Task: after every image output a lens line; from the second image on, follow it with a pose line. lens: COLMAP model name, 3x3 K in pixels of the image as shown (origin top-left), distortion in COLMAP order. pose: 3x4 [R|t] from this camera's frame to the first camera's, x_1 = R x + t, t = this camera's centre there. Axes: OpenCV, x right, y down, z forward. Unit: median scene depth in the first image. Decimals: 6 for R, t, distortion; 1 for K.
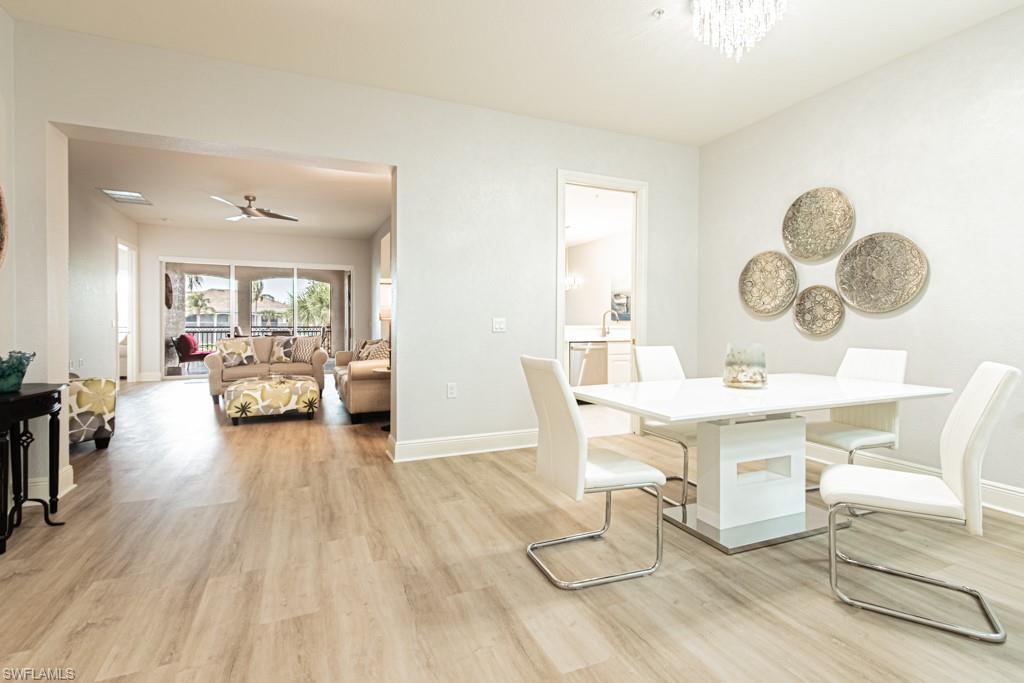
lens RADIAL K [[465.6, 0, 494.7], [0, 465.6, 329.3], [0, 0, 1]] dist [0.007315, -0.001304]
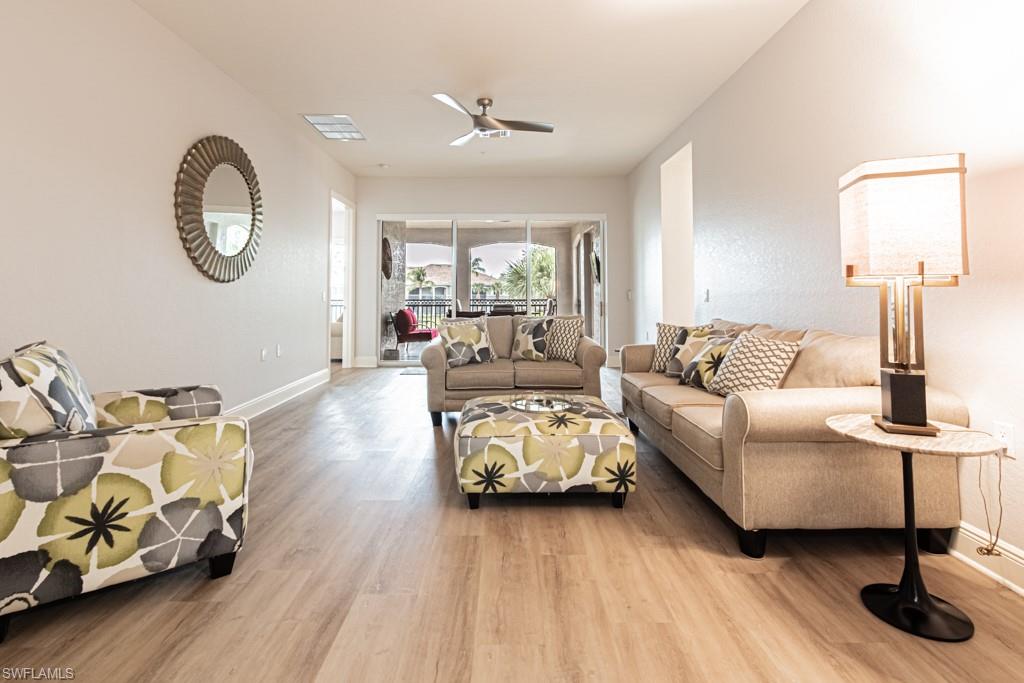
lens RADIAL K [[465.6, 0, 514.3], [0, 465.6, 286.9], [0, 0, 1]] dist [0.007315, -0.001304]
pose [[0.933202, -0.009249, -0.359234, -0.259848], [-0.002041, 0.999516, -0.031034, -0.005386], [0.359347, 0.029694, 0.932731, 0.425999]]
